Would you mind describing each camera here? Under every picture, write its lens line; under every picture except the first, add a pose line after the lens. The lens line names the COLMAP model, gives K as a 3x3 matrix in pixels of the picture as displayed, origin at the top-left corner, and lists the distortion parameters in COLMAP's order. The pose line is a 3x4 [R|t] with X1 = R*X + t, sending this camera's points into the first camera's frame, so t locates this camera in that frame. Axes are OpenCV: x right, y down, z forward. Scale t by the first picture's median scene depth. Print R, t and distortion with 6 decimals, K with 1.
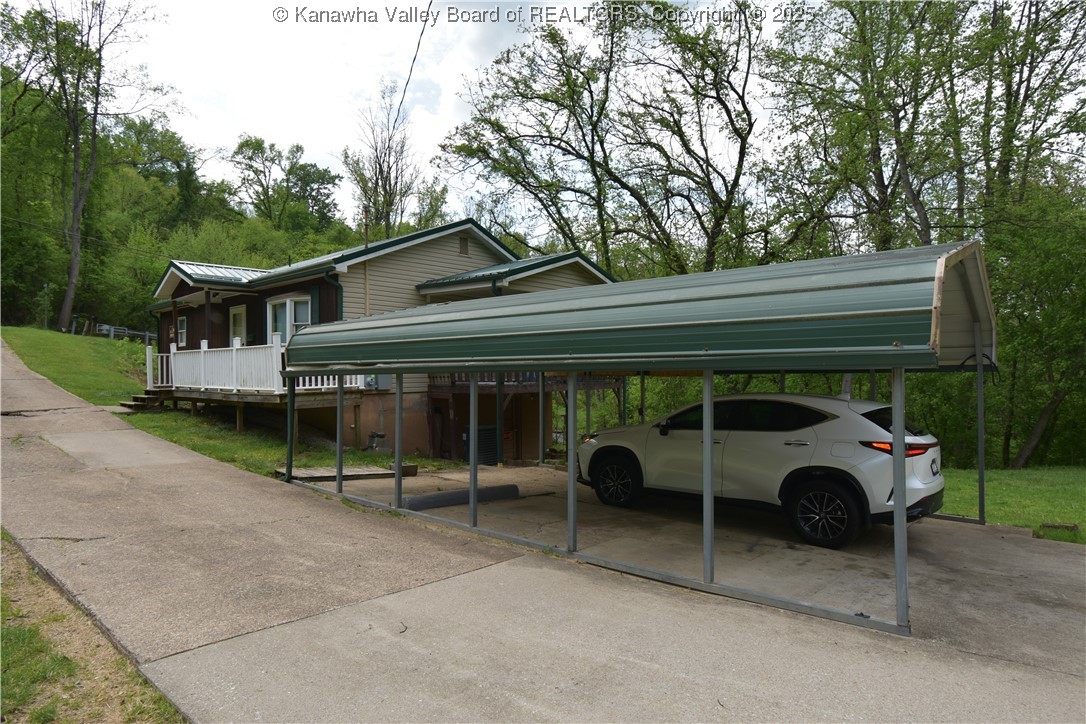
lens RADIAL K [[581.1, 0, 543.0], [0, 581.1, 366.9], [0, 0, 1]] dist [0.003877, -0.002963]
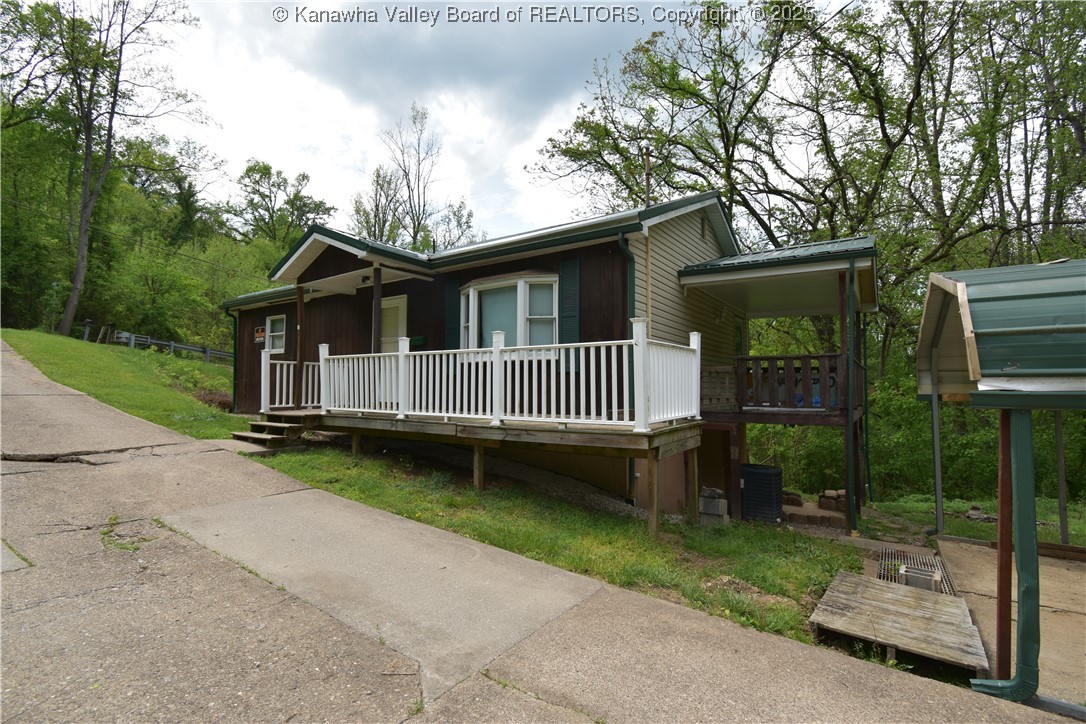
lens RADIAL K [[495.4, 0, 547.5], [0, 495.4, 362.7], [0, 0, 1]] dist [0.001958, 0.001819]
pose [[0.993877, 0.016657, 0.109226, -0.140659], [-0.011623, 0.998848, -0.046563, 0.001226], [-0.109876, 0.045008, 0.992926, 0.131167]]
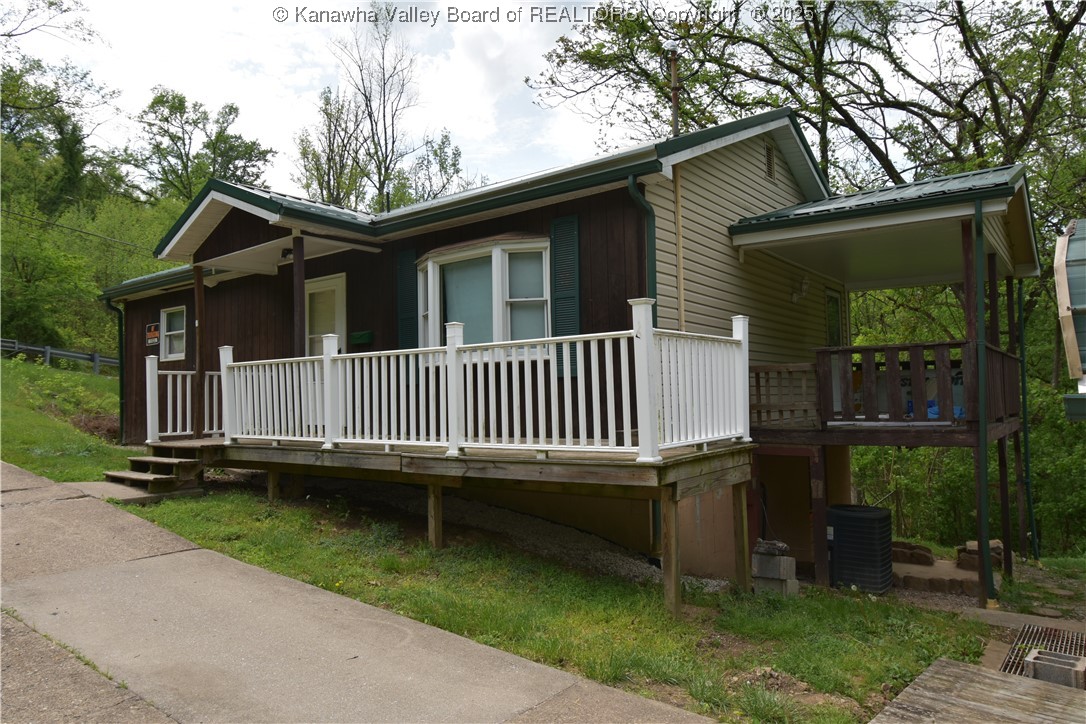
lens RADIAL K [[716.3, 0, 549.5], [0, 716.3, 364.4], [0, 0, 1]] dist [-0.007868, 0.006600]
pose [[0.997989, -0.008151, 0.062854, -0.129966], [0.010938, 0.998967, -0.044113, 0.000887], [-0.062430, 0.044712, 0.997047, 0.128635]]
